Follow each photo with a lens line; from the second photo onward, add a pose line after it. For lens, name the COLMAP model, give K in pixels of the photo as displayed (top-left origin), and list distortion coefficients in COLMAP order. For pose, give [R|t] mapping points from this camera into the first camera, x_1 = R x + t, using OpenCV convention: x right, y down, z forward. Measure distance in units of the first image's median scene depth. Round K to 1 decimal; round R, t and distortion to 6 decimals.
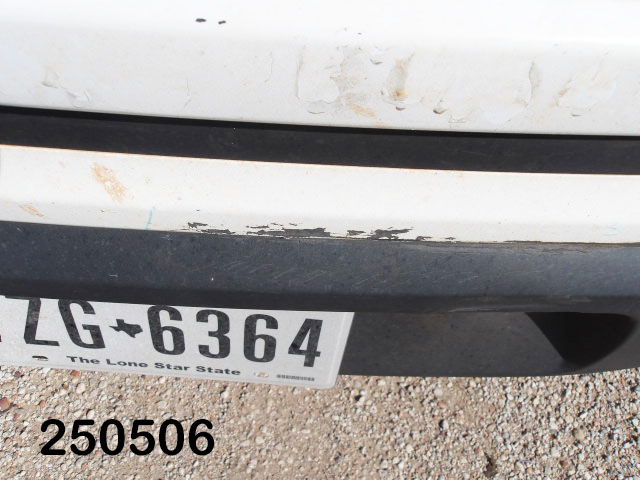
lens RADIAL K [[516.2, 0, 320.0], [0, 516.2, 240.0], [0, 0, 1]] dist [0.009244, -0.022416]
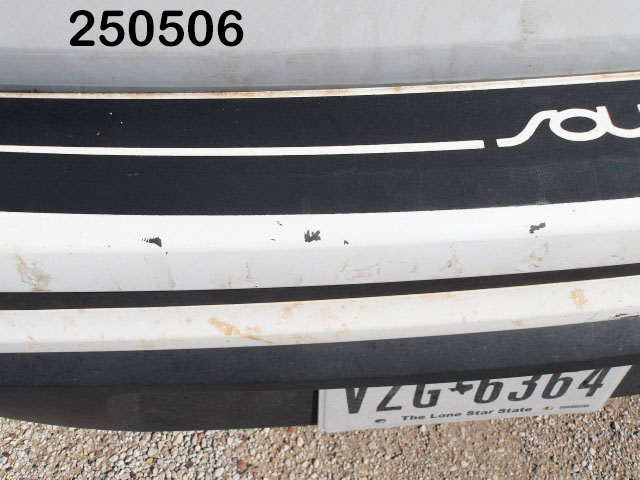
lens RADIAL K [[516.2, 0, 320.0], [0, 516.2, 240.0], [0, 0, 1]] dist [0.009244, -0.022416]
pose [[0.989227, -0.146193, 0.007619, -0.365519], [0.146376, 0.988549, -0.036680, -0.107103], [-0.002169, 0.037400, 0.999298, -0.162131]]
